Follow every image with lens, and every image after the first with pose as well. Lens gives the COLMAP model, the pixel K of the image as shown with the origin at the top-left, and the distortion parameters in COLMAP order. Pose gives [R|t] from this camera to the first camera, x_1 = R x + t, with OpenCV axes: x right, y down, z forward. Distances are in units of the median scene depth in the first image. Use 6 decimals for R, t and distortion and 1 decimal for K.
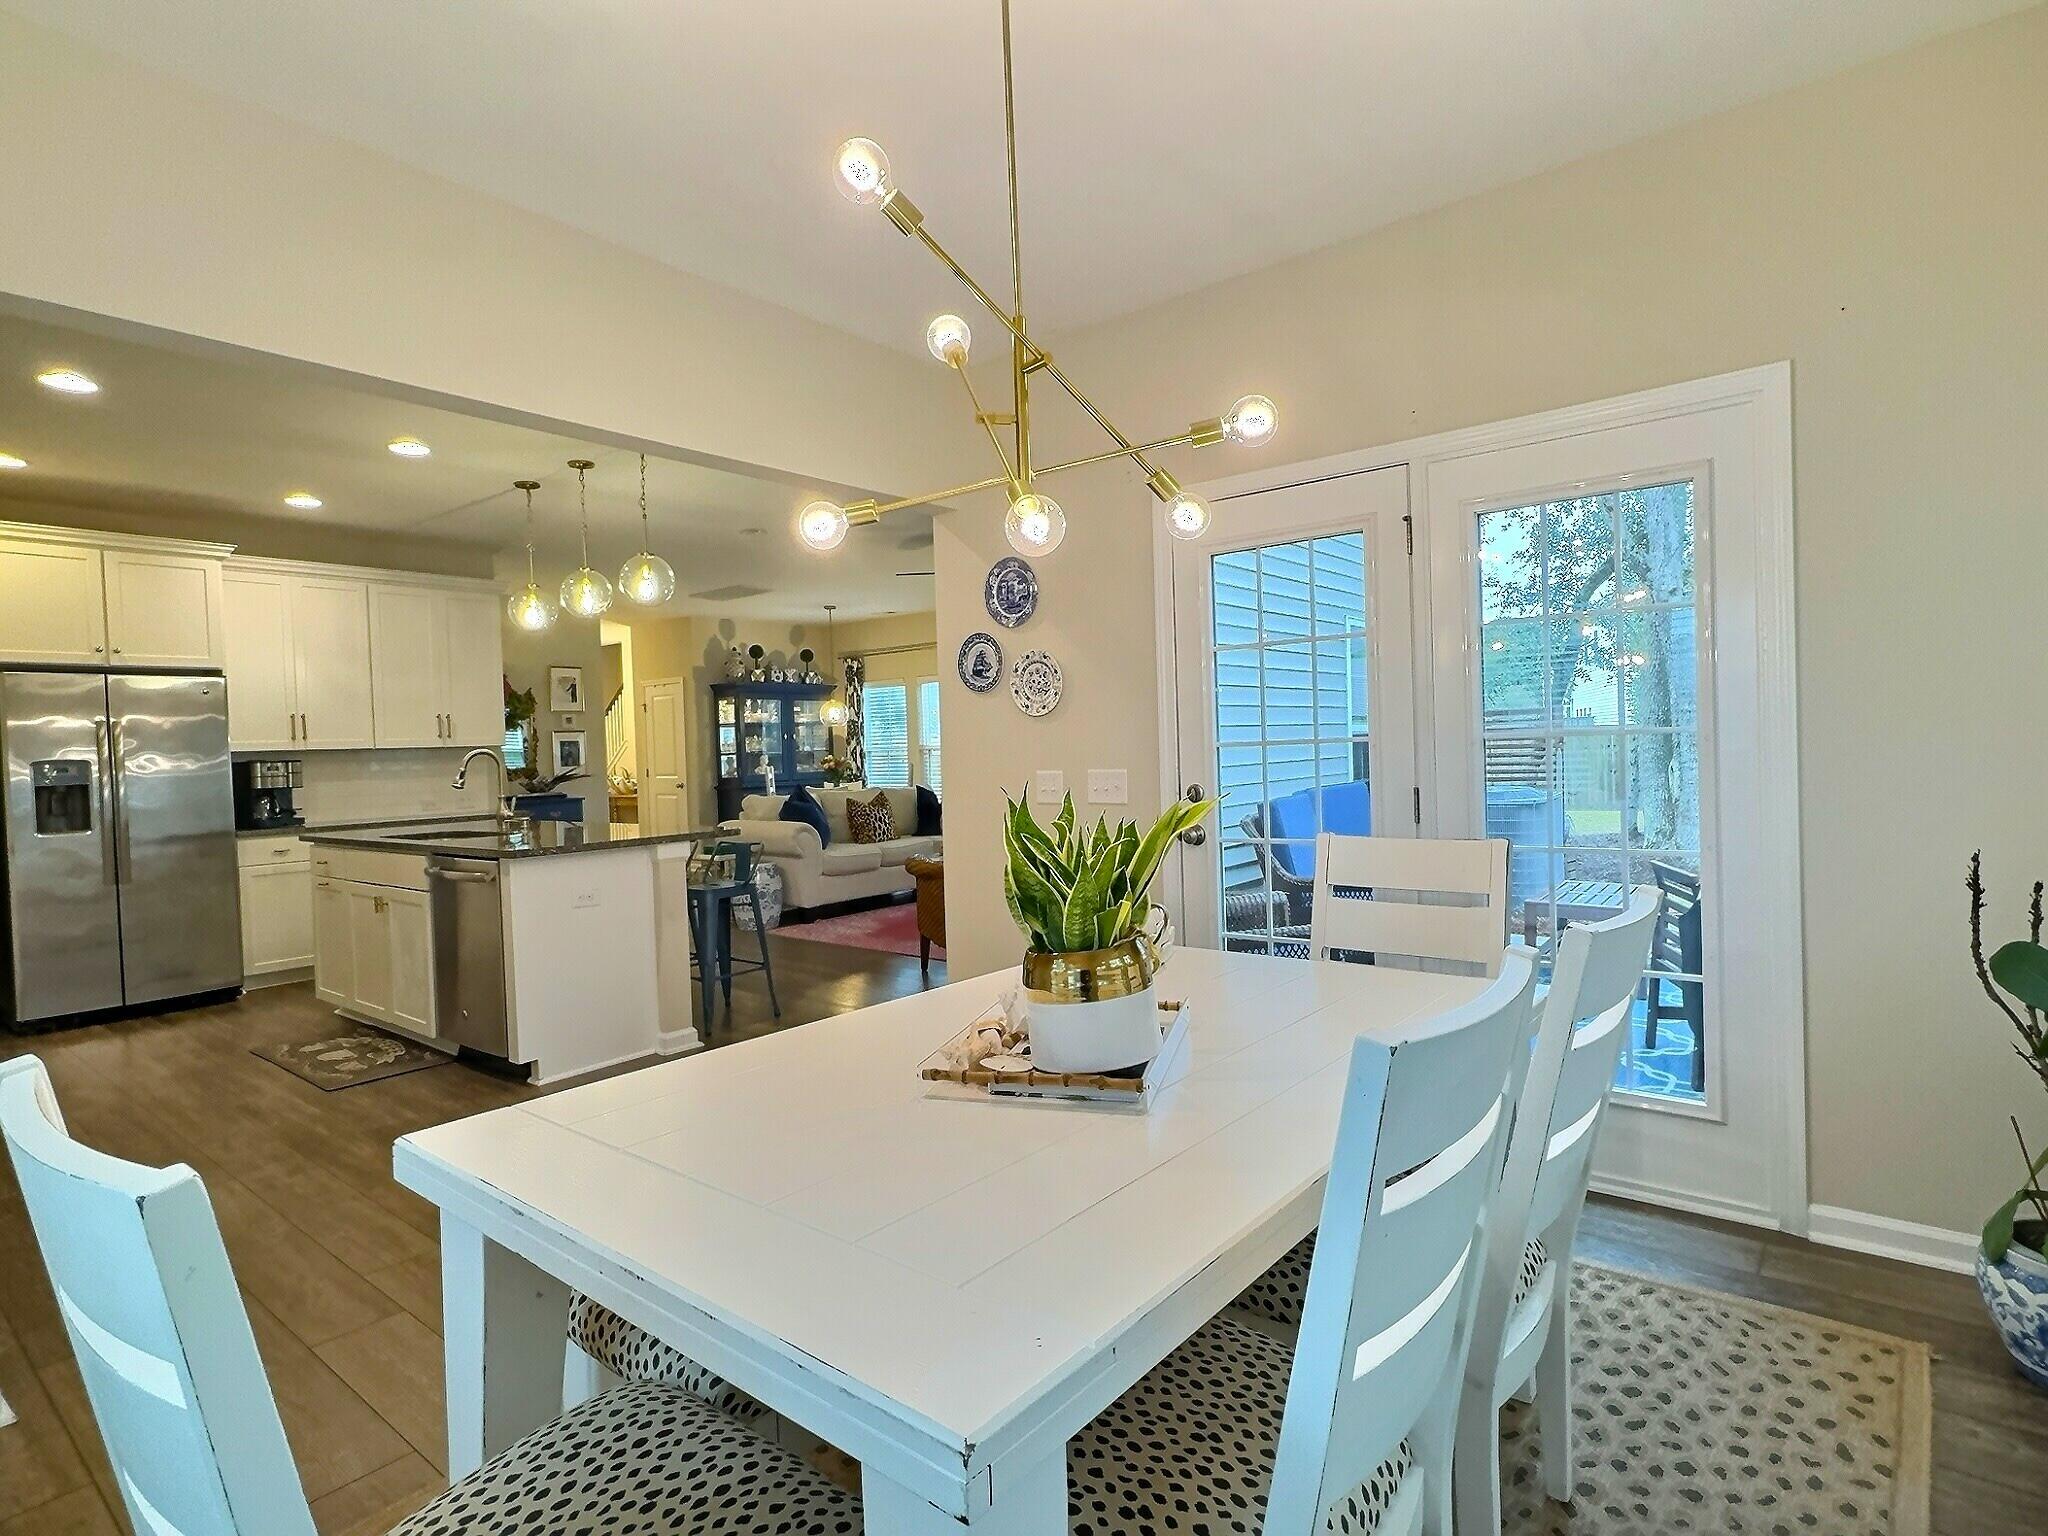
lens RADIAL K [[1058.6, 0, 1021.3], [0, 1058.6, 769.6], [0, 0, 1]] dist [-0.005009, 0.002707]
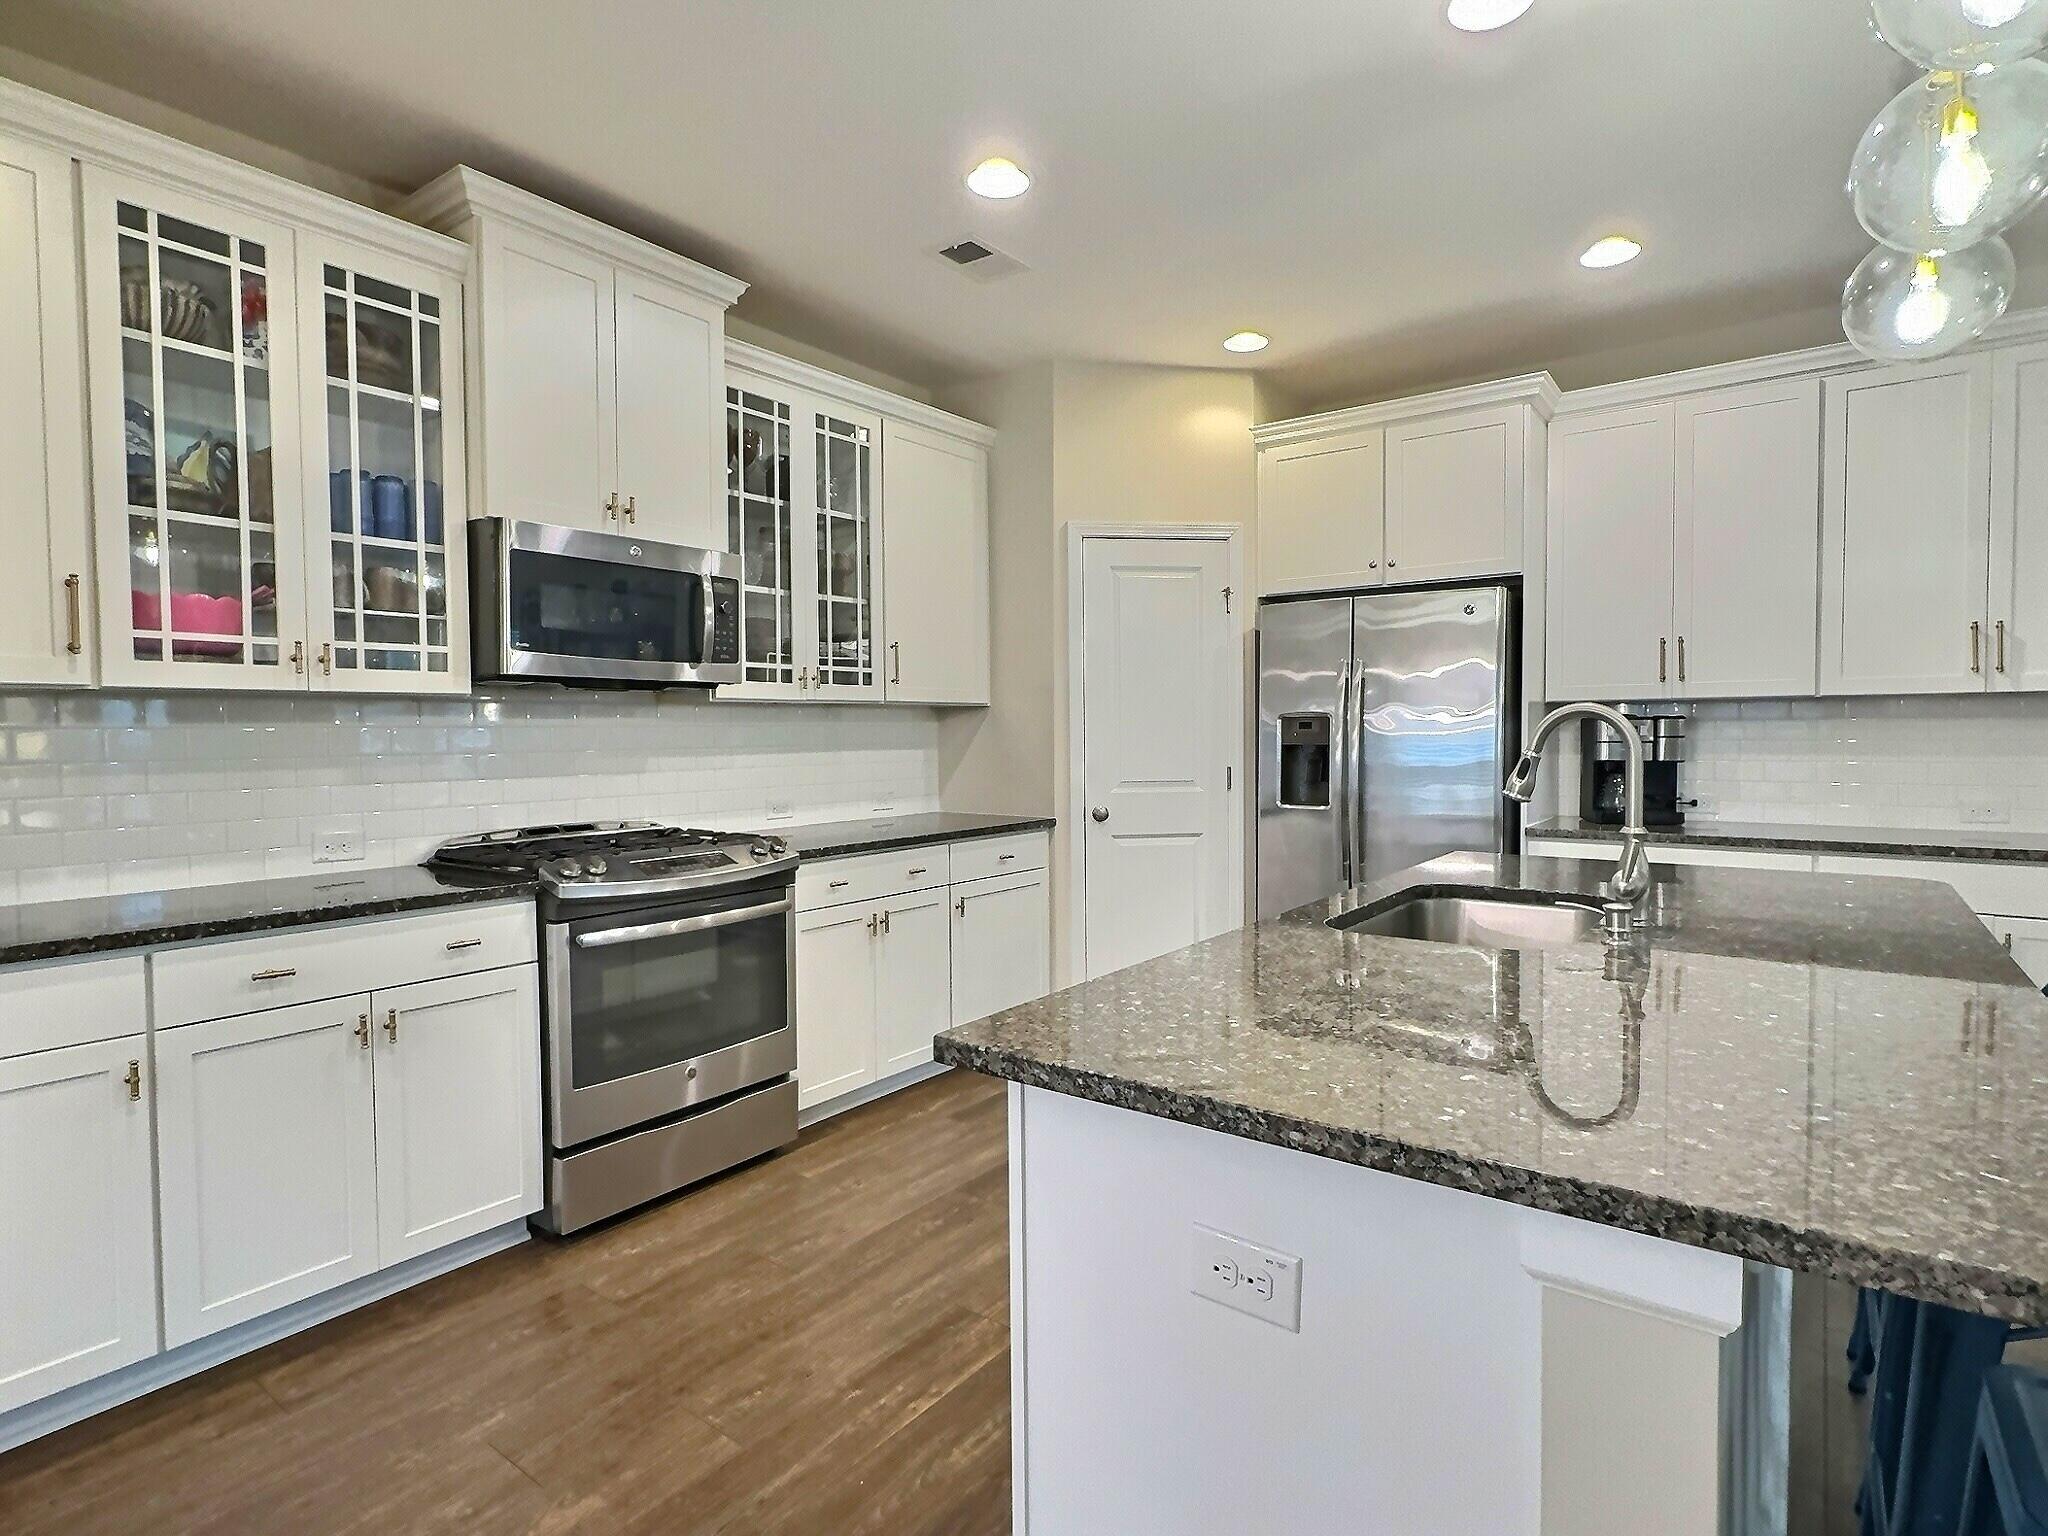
lens RADIAL K [[1058.6, 0, 1020.6], [0, 1058.6, 768.7], [0, 0, 1]] dist [-0.005009, 0.002707]
pose [[0.034589, 0.069445, -0.996986, -0.072417], [-0.014259, 0.997516, 0.068987, -0.010247], [0.999300, 0.011830, 0.035493, 0.420378]]
